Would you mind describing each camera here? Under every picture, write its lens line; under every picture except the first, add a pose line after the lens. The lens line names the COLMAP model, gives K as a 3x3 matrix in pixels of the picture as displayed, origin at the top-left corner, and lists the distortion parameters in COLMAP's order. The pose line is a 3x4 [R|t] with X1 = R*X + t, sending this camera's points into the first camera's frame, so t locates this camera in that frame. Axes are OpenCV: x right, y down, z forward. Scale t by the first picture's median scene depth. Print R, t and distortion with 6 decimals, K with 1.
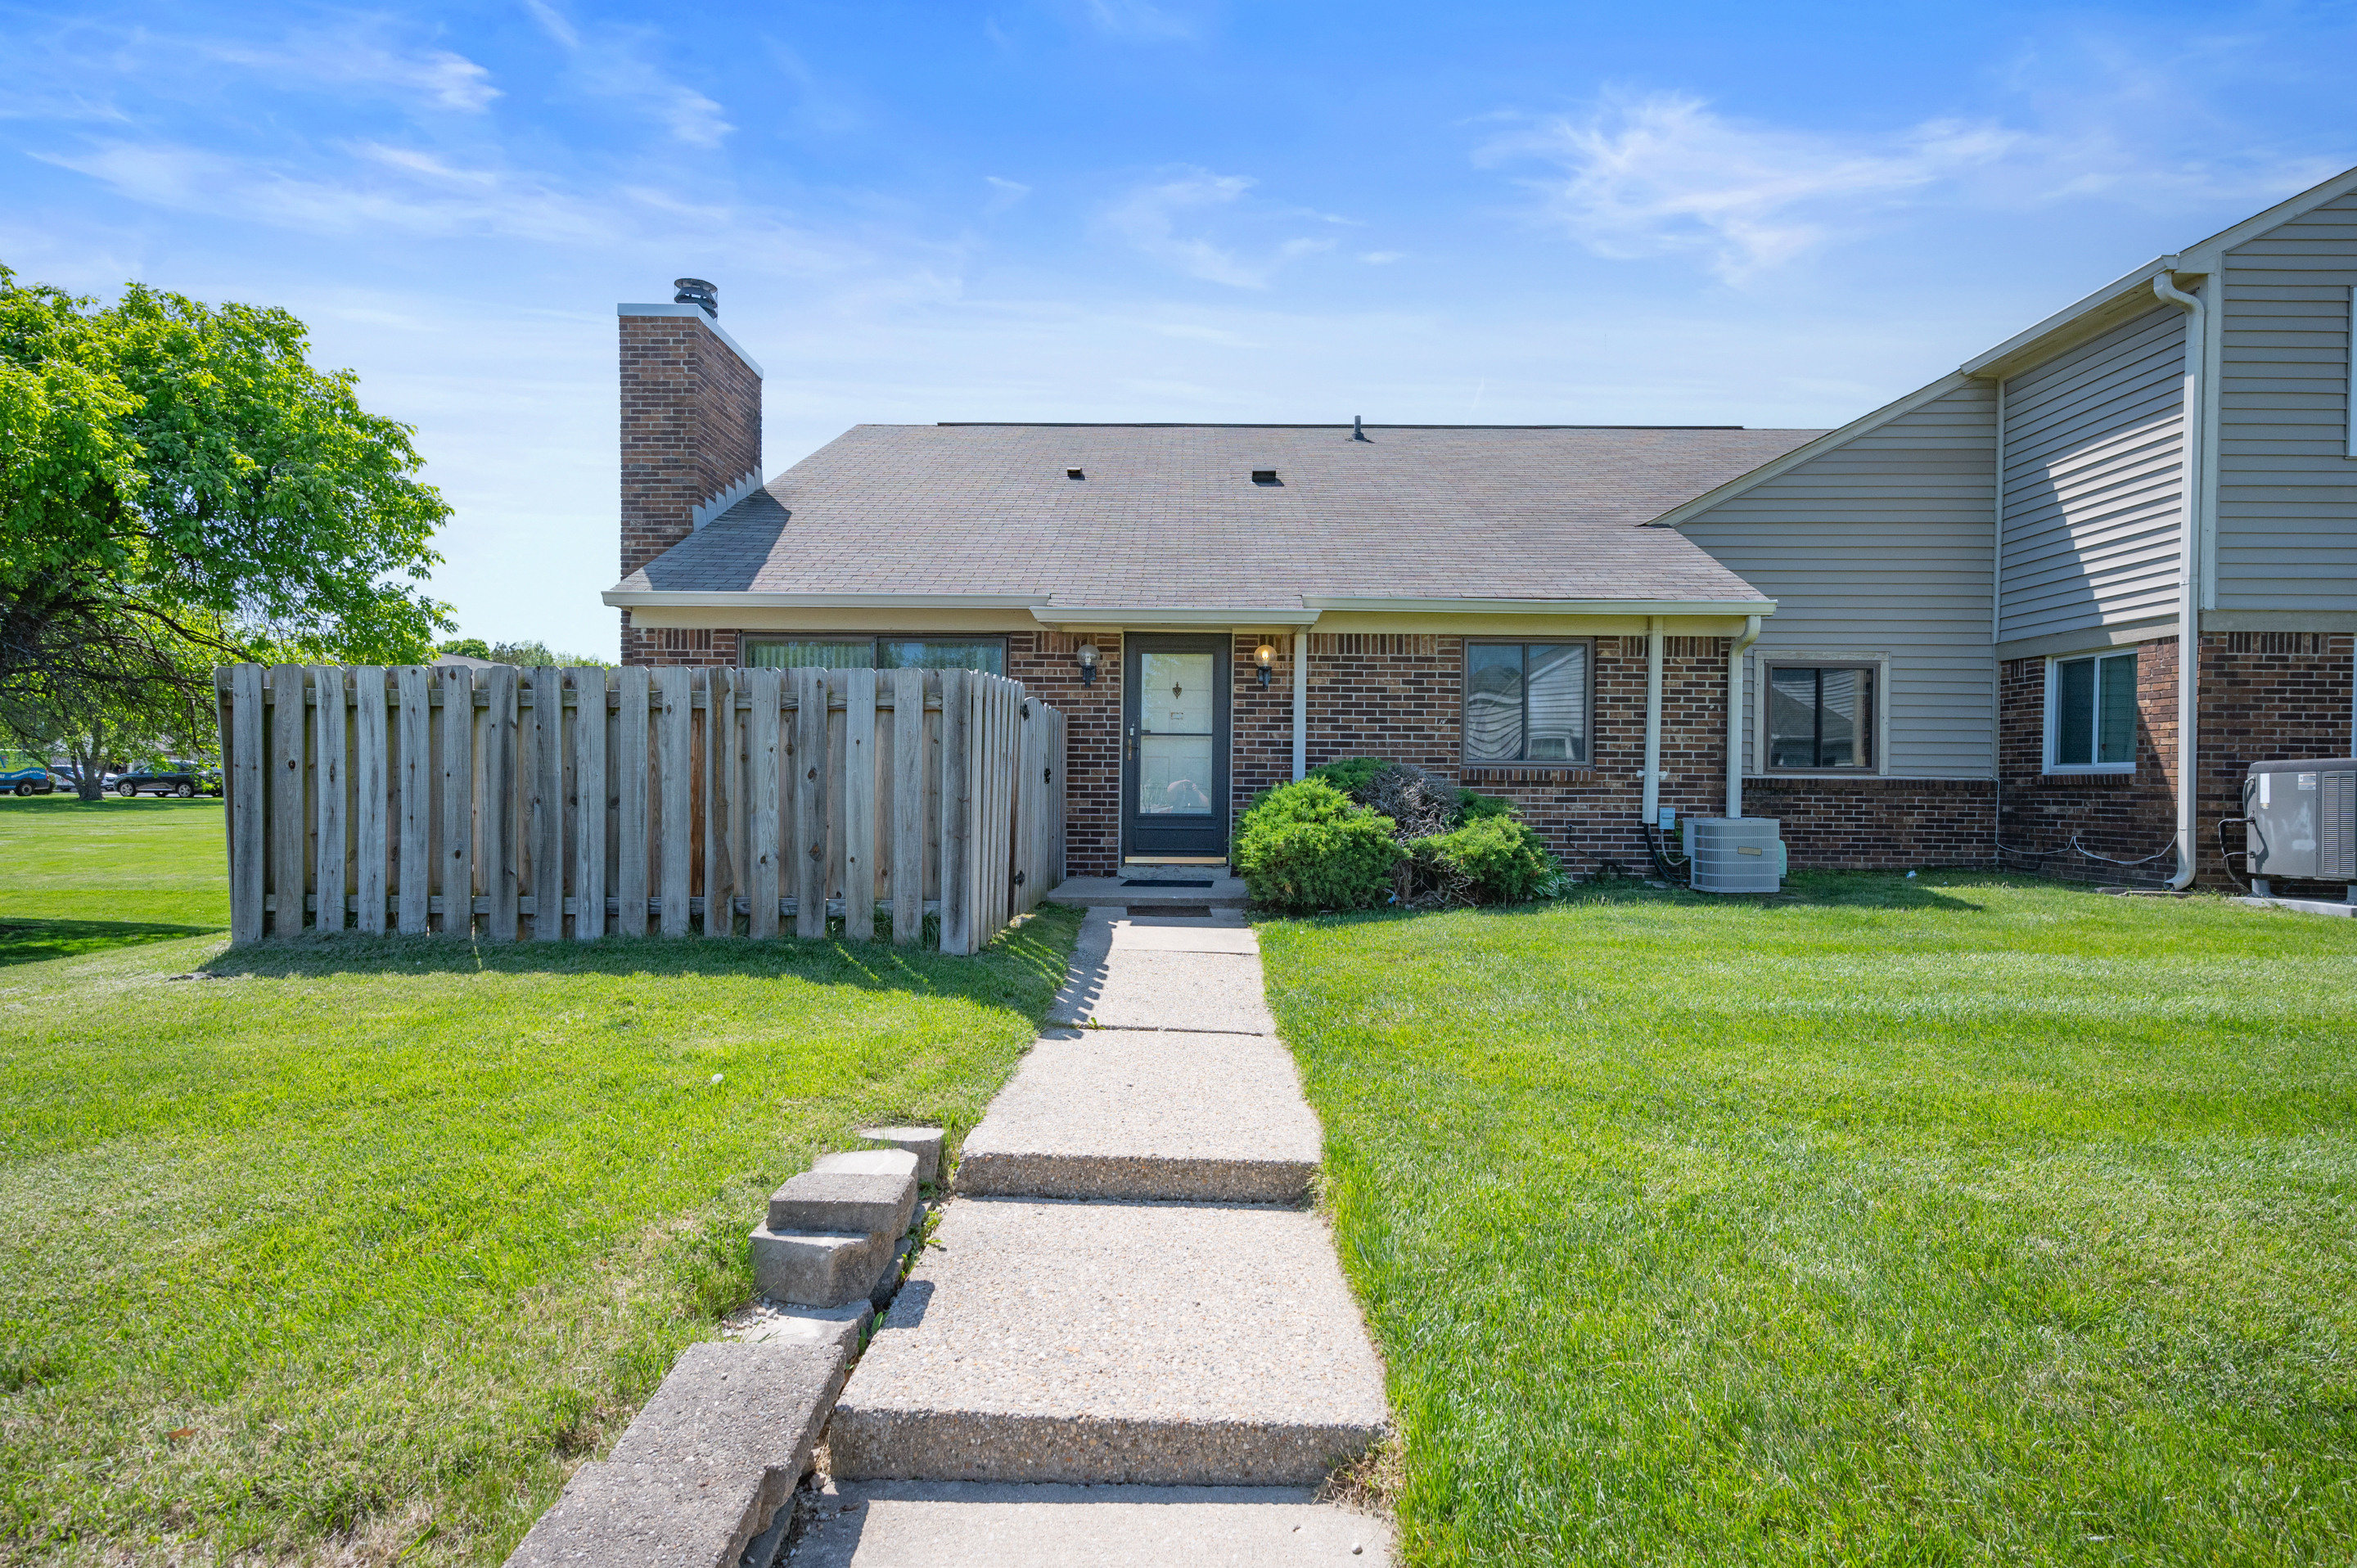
lens RADIAL K [[1163.5, 0, 1176.8], [0, 1163.5, 796.4], [0, 0, 1]] dist [-0.001771, -0.000612]
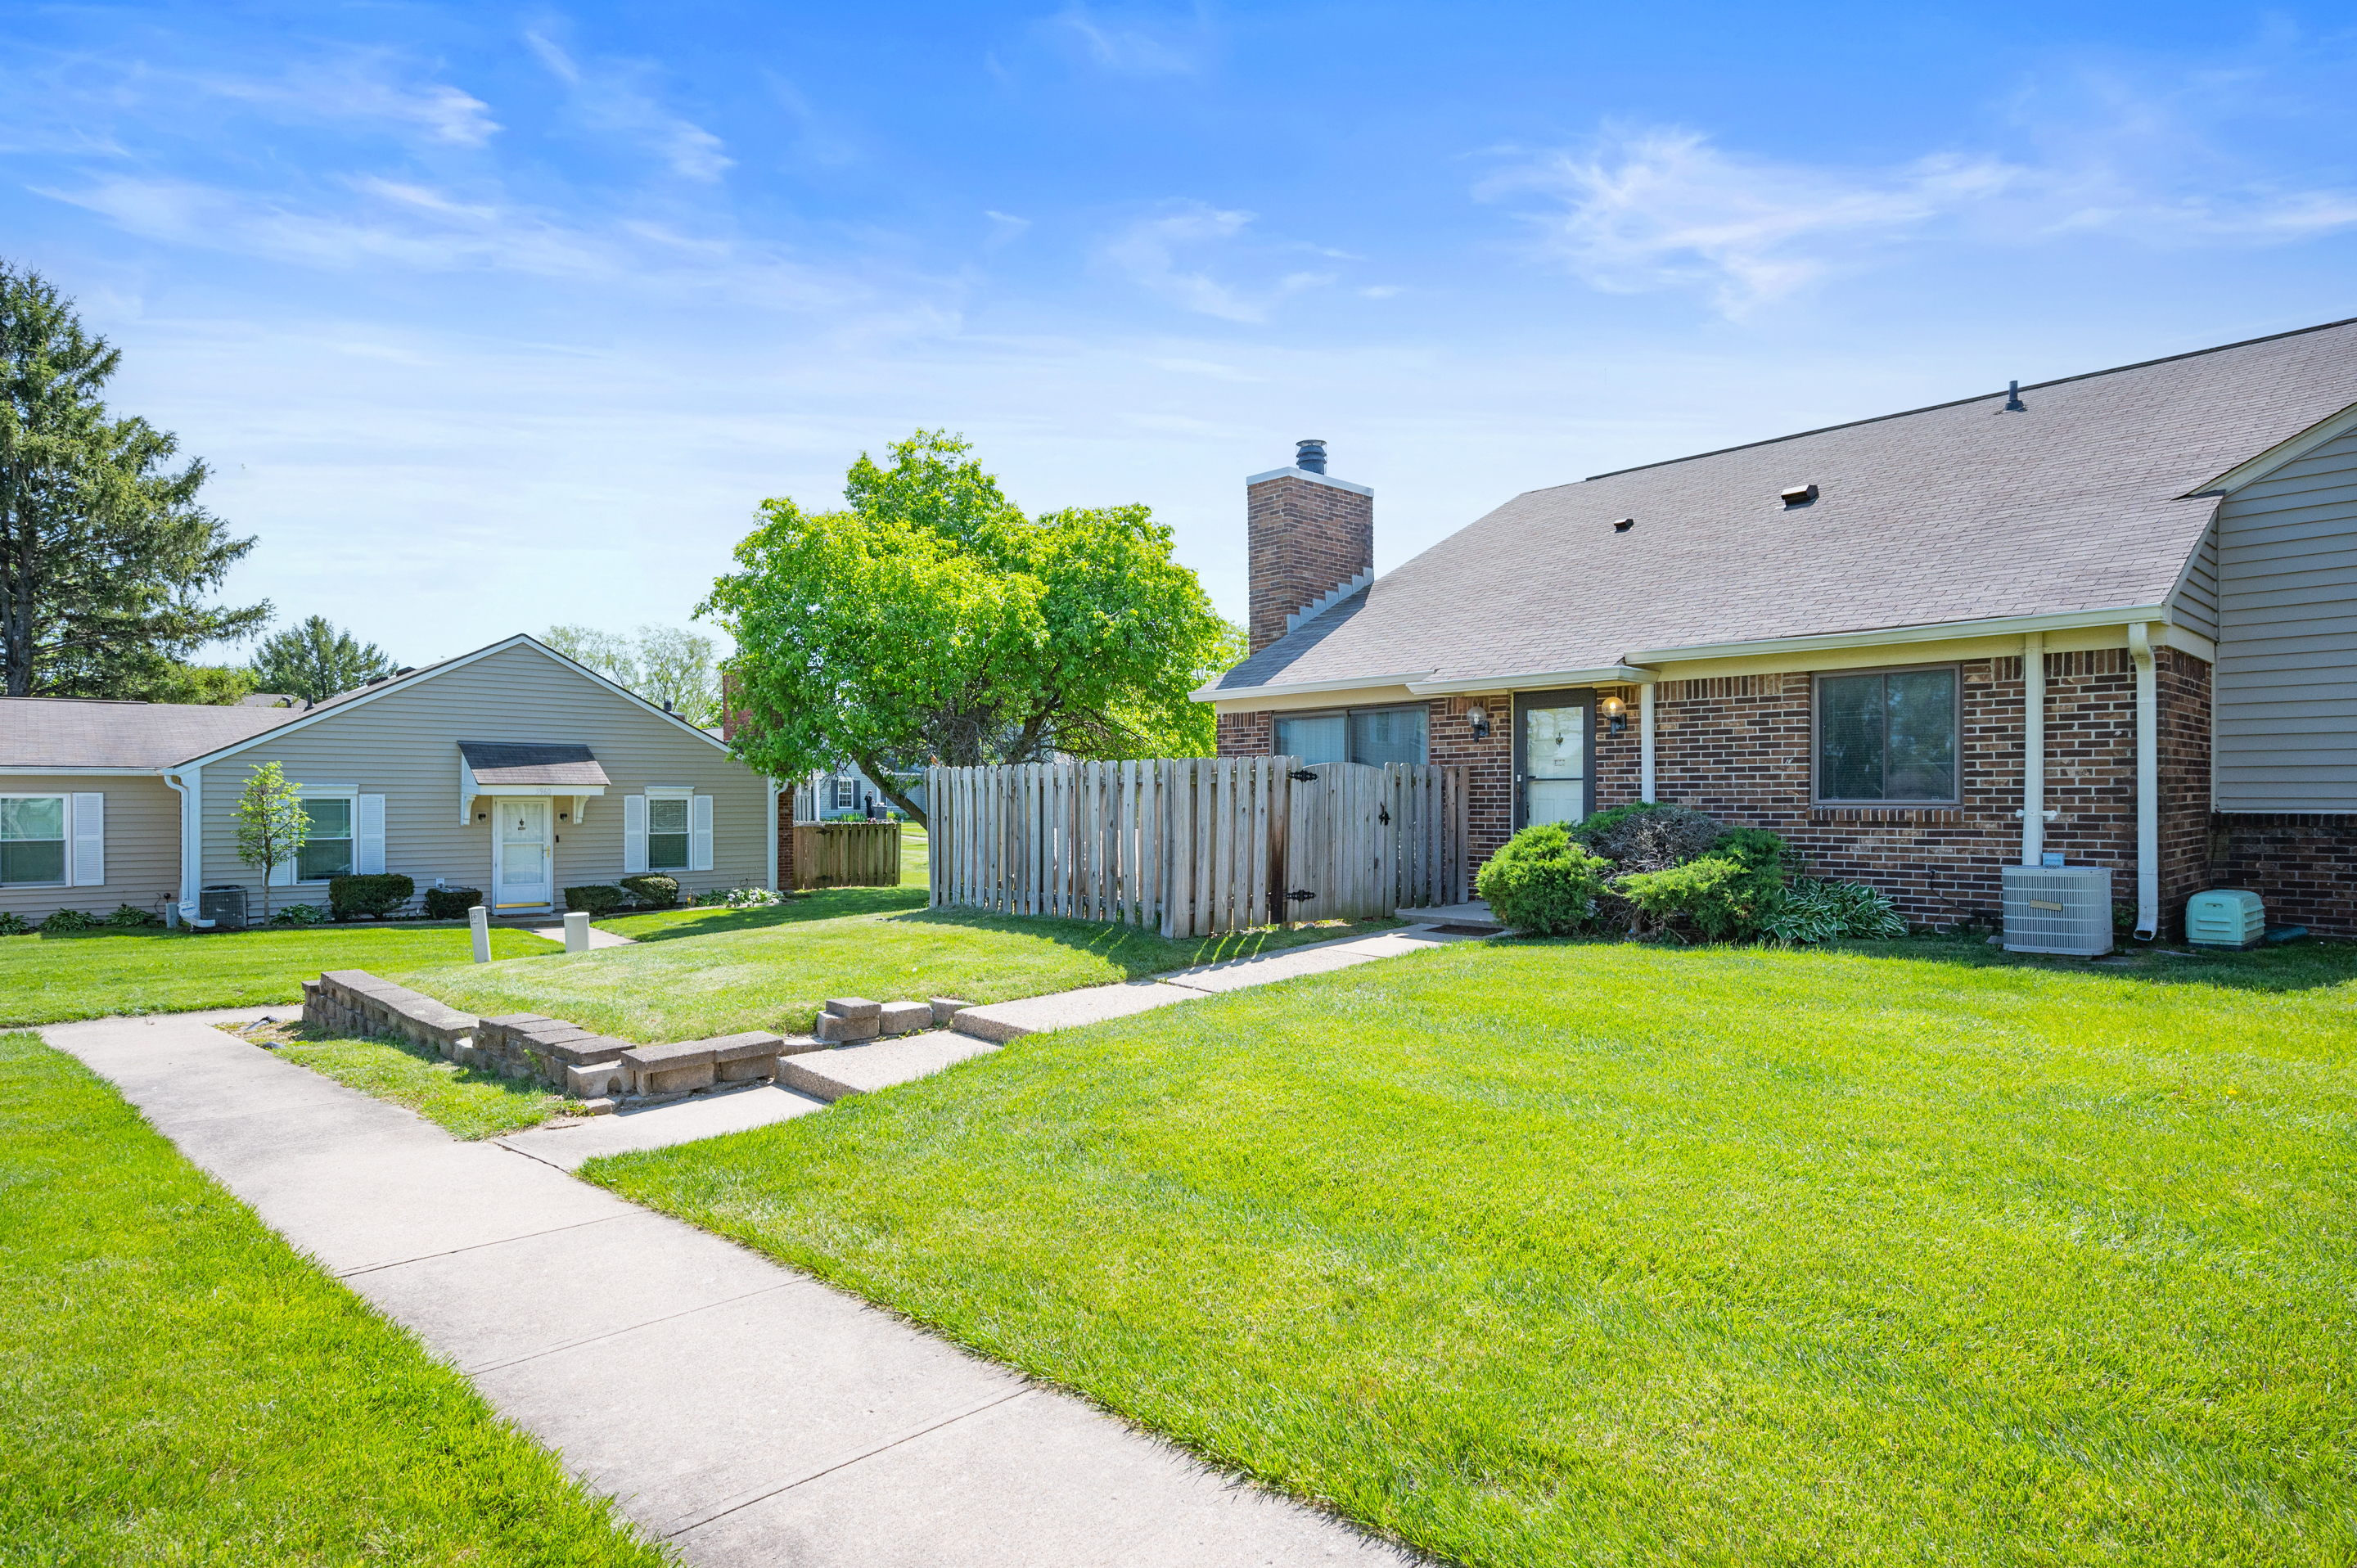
lens RADIAL K [[1262.4, 0, 1188.2], [0, 1262.4, 791.0], [0, 0, 1]] dist [-0.003588, 0.000459]
pose [[0.681843, -0.014924, -0.731346, 0.665345], [0.001856, 0.999824, -0.018672, -0.019931], [0.731496, 0.011374, 0.681751, -0.099306]]
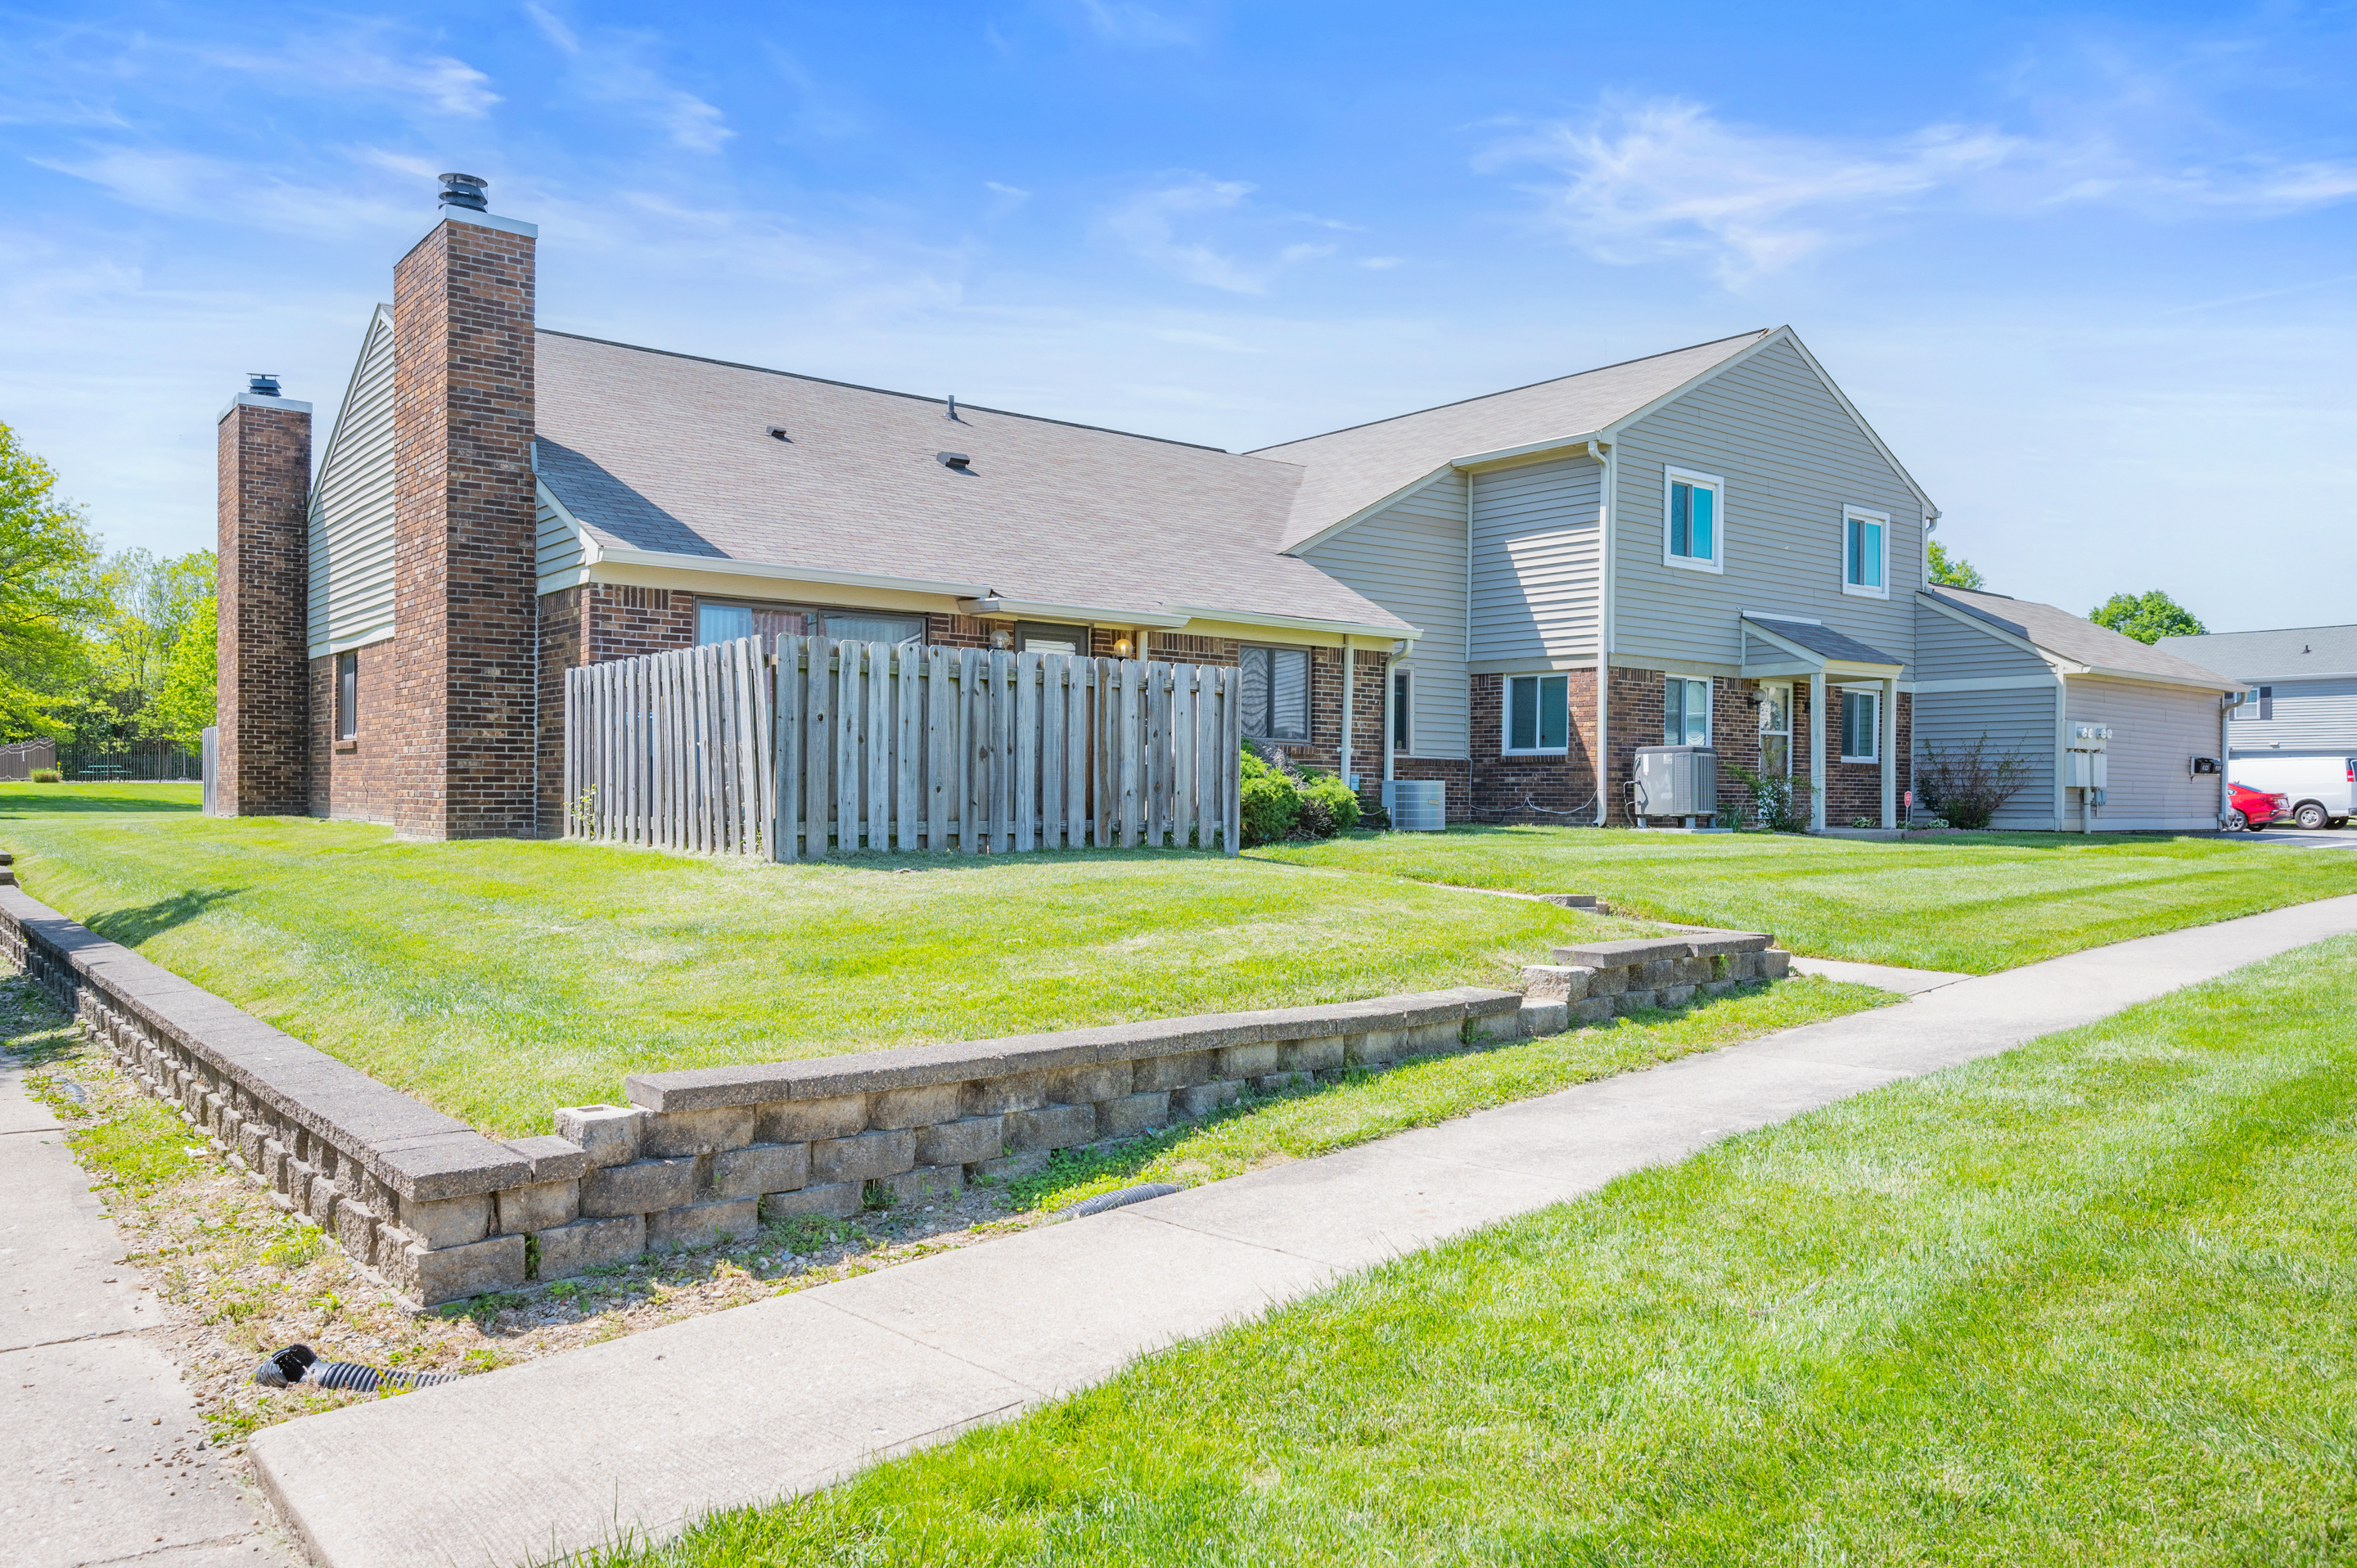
lens RADIAL K [[1672.3, 0, 1179.7], [0, 1672.3, 788.7], [0, 0, 1]] dist [-0.004471, -0.002549]
pose [[0.773456, 0.000859, 0.633850, -0.978165], [0.004304, 0.999969, -0.006606, 0.038162], [-0.633836, 0.007838, 0.773428, -0.385640]]
